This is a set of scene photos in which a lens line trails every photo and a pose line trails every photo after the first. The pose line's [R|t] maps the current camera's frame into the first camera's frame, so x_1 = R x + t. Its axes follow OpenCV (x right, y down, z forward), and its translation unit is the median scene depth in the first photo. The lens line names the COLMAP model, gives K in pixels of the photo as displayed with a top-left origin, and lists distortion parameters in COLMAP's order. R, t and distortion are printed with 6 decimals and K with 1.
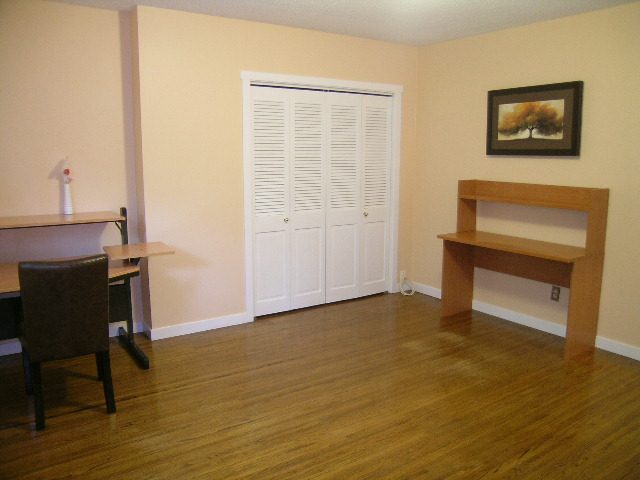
lens RADIAL K [[520.0, 0, 321.8], [0, 520.0, 239.7], [0, 0, 1]] dist [-0.104452, 0.045592]
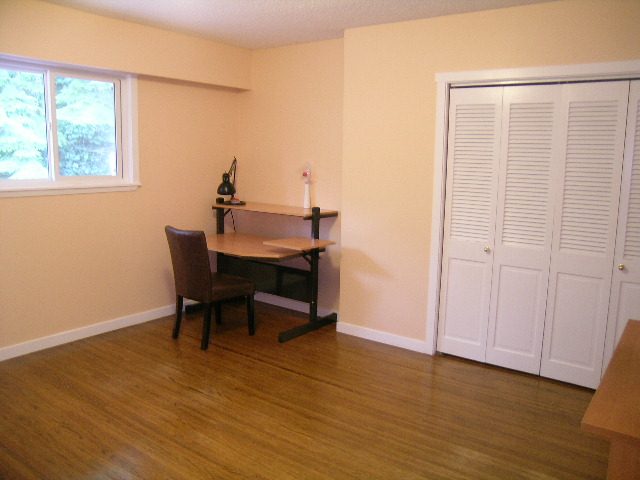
lens RADIAL K [[520.0, 0, 322.4], [0, 520.0, 240.3], [0, 0, 1]] dist [-0.104452, 0.045592]
pose [[0.340344, 0.149676, -0.928312, 0.683102], [-0.175689, 0.979986, 0.093595, -0.096955], [0.923742, 0.131240, 0.359829, 0.556472]]
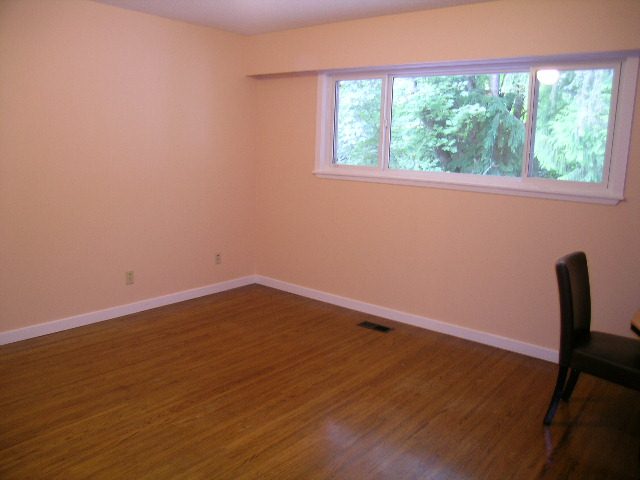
lens RADIAL K [[520.0, 0, 320.4], [0, 520.0, 241.2], [0, 0, 1]] dist [-0.104452, 0.045592]
pose [[-0.952427, 0.023642, -0.303850, 0.219546], [-0.083597, 0.938481, 0.335058, -0.212080], [0.293079, 0.344520, -0.891858, 1.198686]]
